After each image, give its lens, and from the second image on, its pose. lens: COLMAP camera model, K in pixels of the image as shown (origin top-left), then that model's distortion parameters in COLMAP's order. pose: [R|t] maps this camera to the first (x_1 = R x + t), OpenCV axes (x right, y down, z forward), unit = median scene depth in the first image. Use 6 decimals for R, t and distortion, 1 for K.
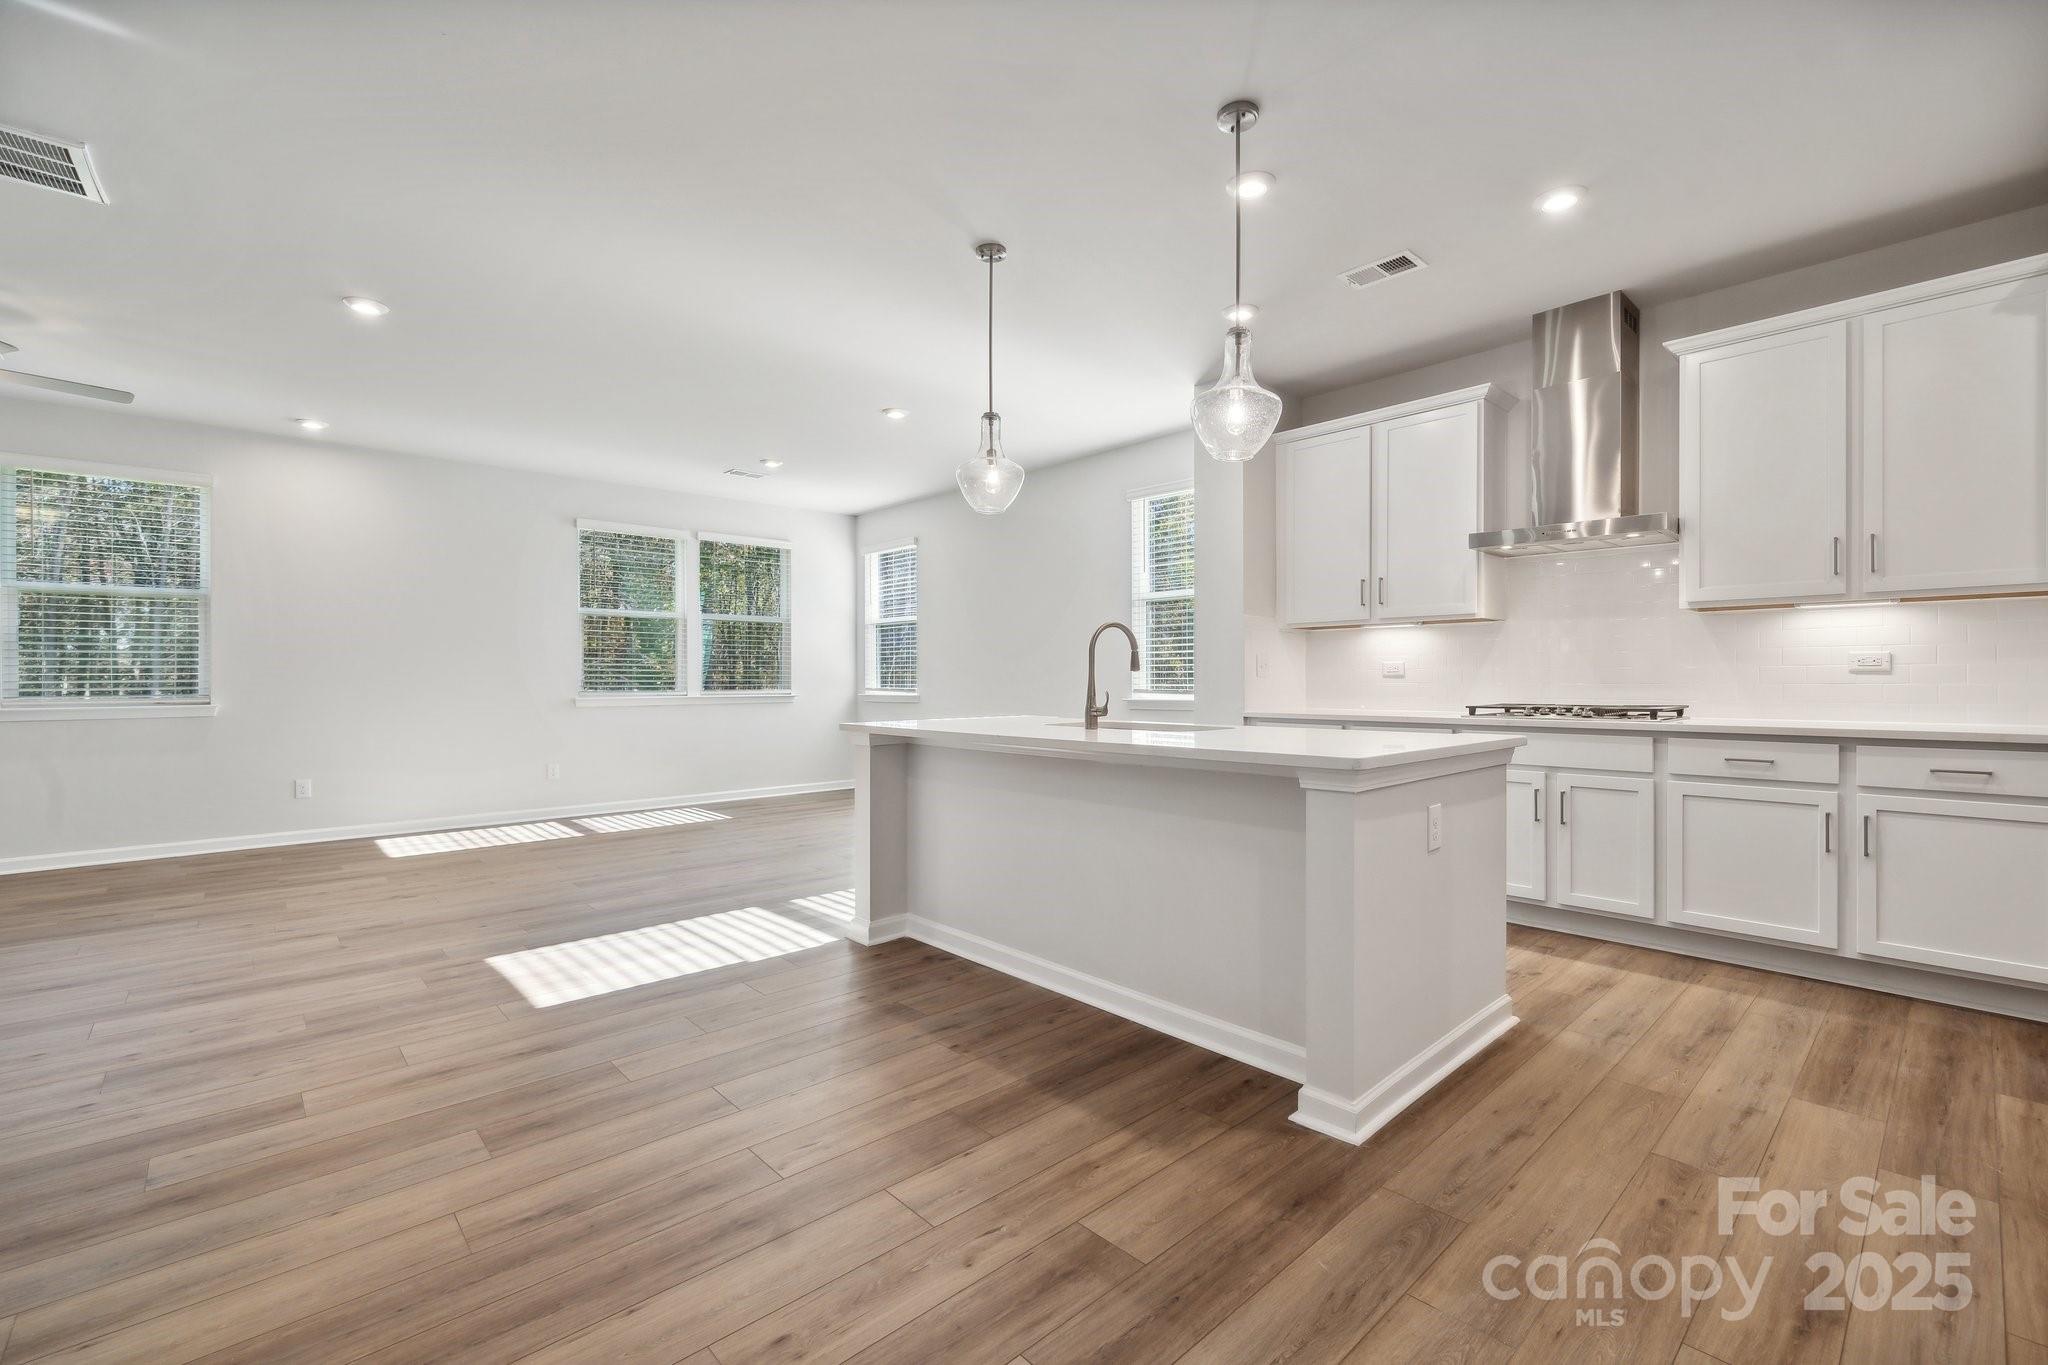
lens RADIAL K [[879.8, 0, 1071.4], [0, 879.8, 671.6], [0, 0, 1]] dist [-0.000433, 0.000281]
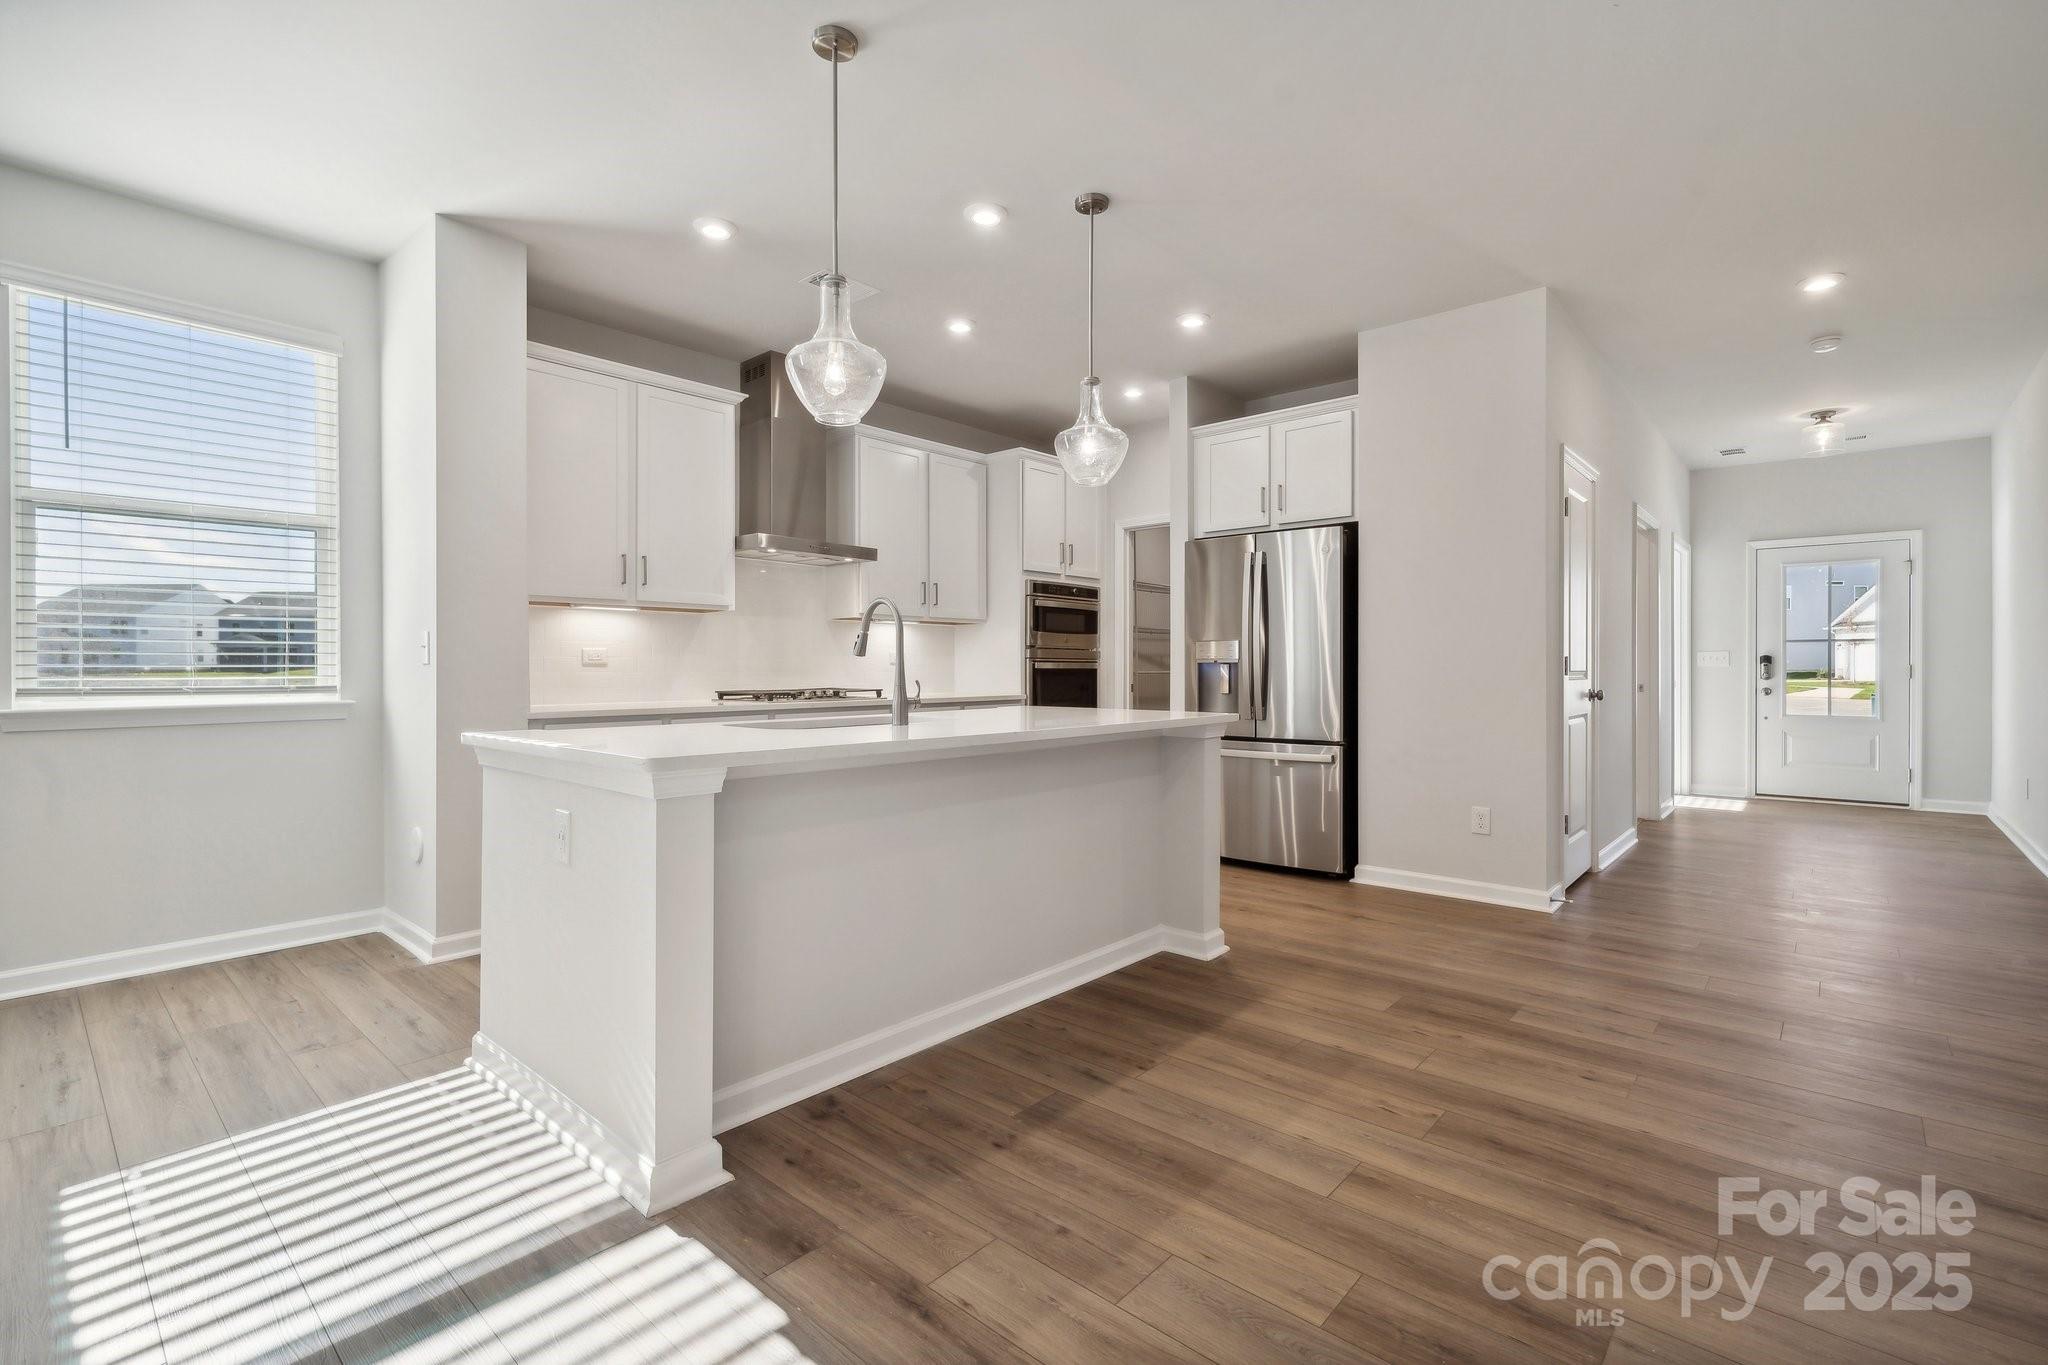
lens RADIAL K [[898.0, 0, 1021.8], [0, 898.0, 670.6], [0, 0, 1]] dist [0.002181, -0.000823]
pose [[-0.064771, 0.000192, 0.997900, -0.821728], [-0.005984, 0.999982, -0.000580, 0.012889], [-0.997882, -0.006009, -0.064769, 0.927248]]
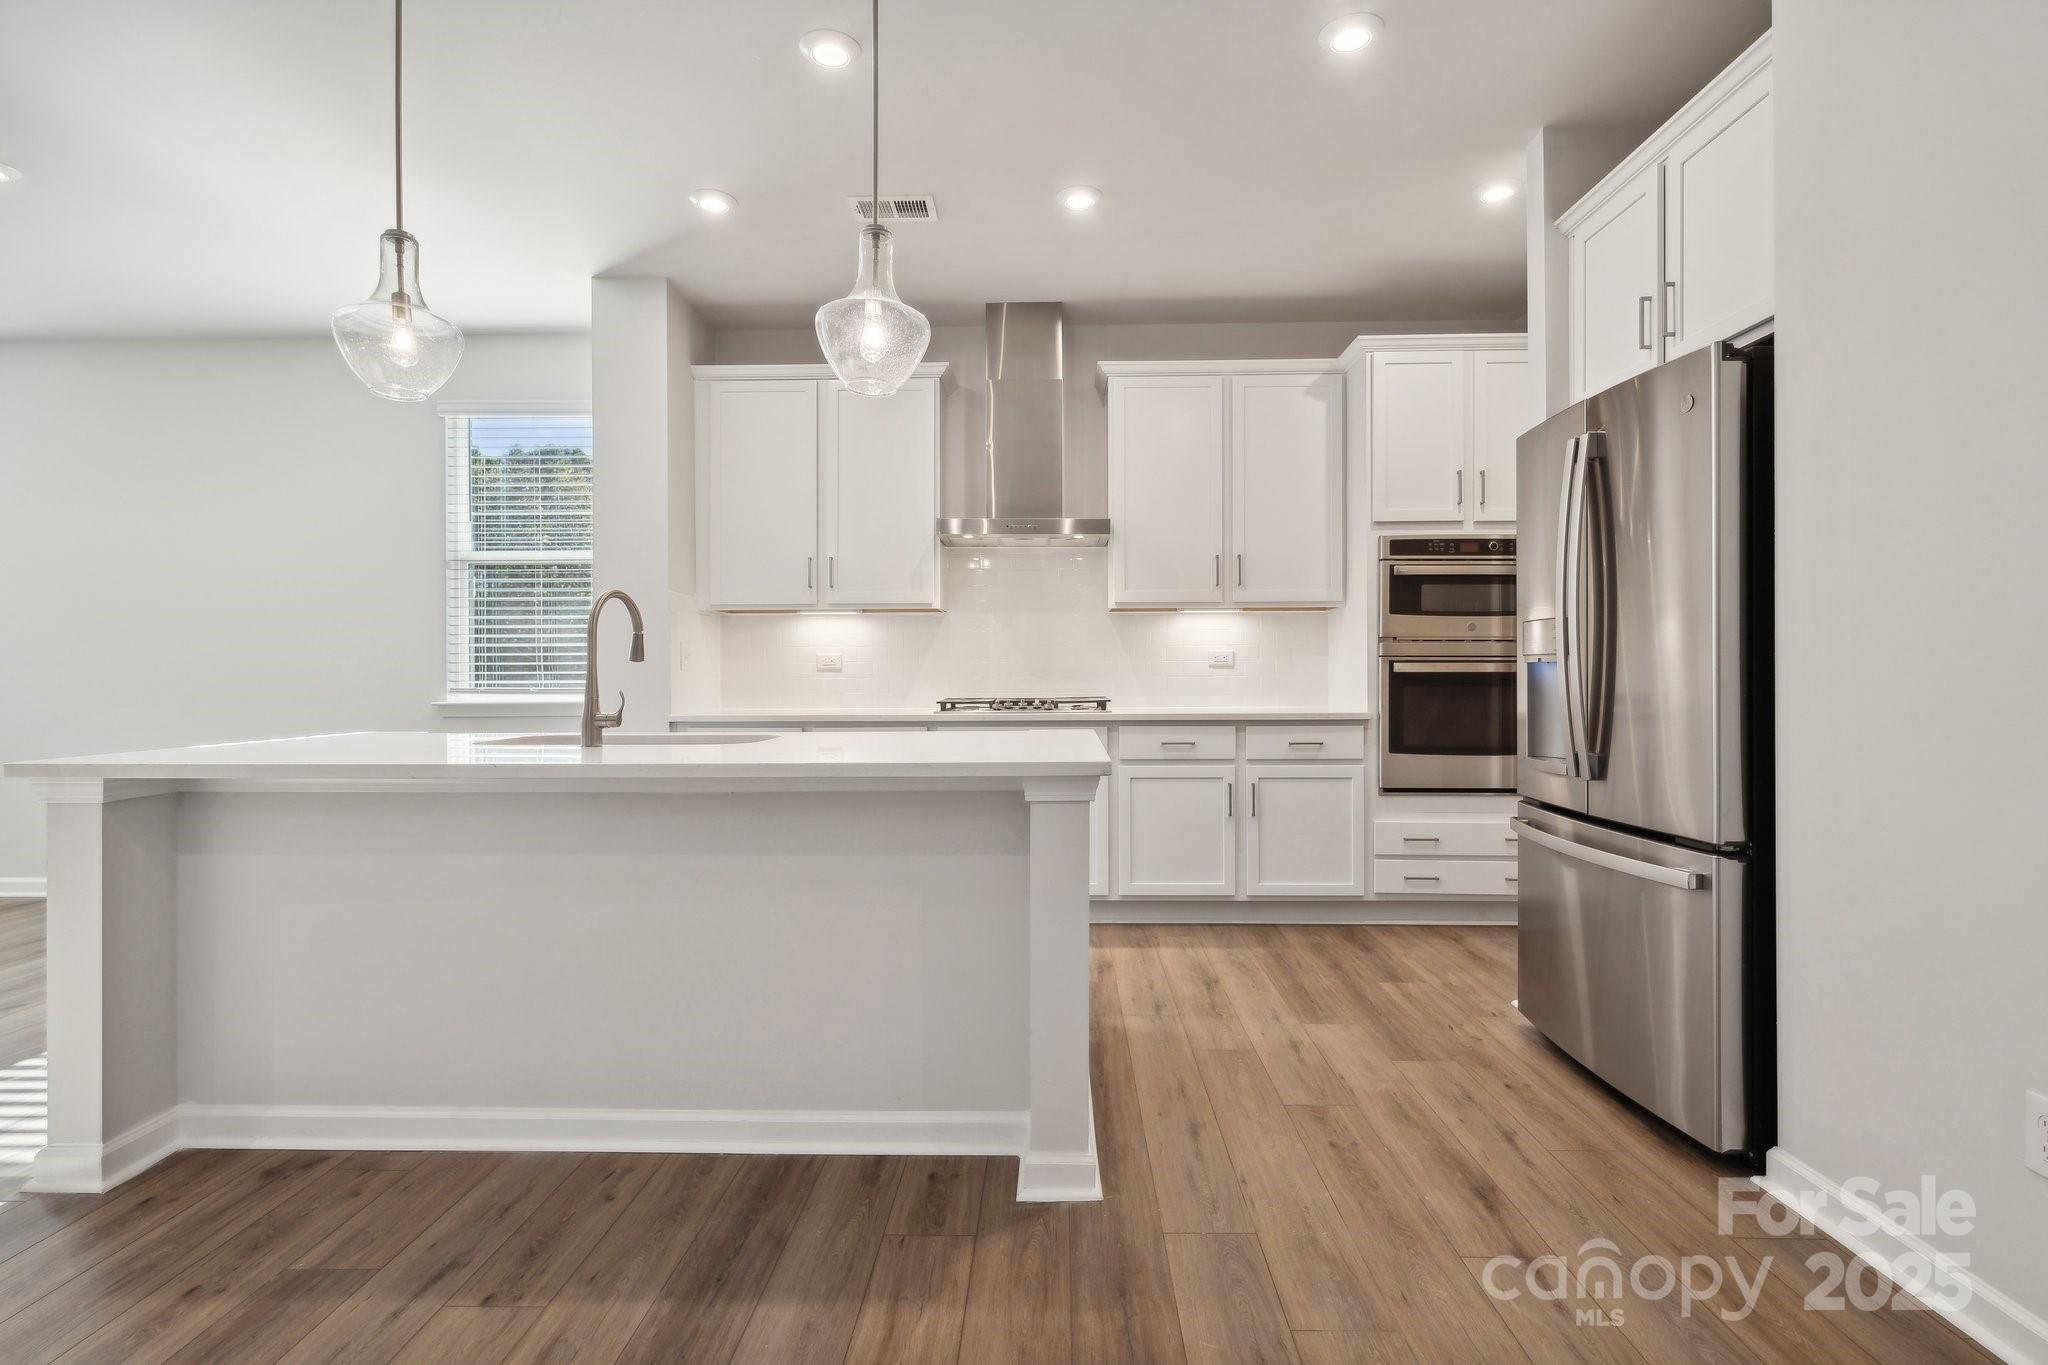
lens RADIAL K [[988.7, 0, 1033.0], [0, 988.7, 668.2], [0, 0, 1]] dist [-0.000790, 0.001390]
pose [[0.710031, 0.001973, 0.704167, -0.265673], [-0.003299, 0.999994, 0.000525, 0.003124], [-0.704162, -0.002696, 0.710034, 0.217111]]
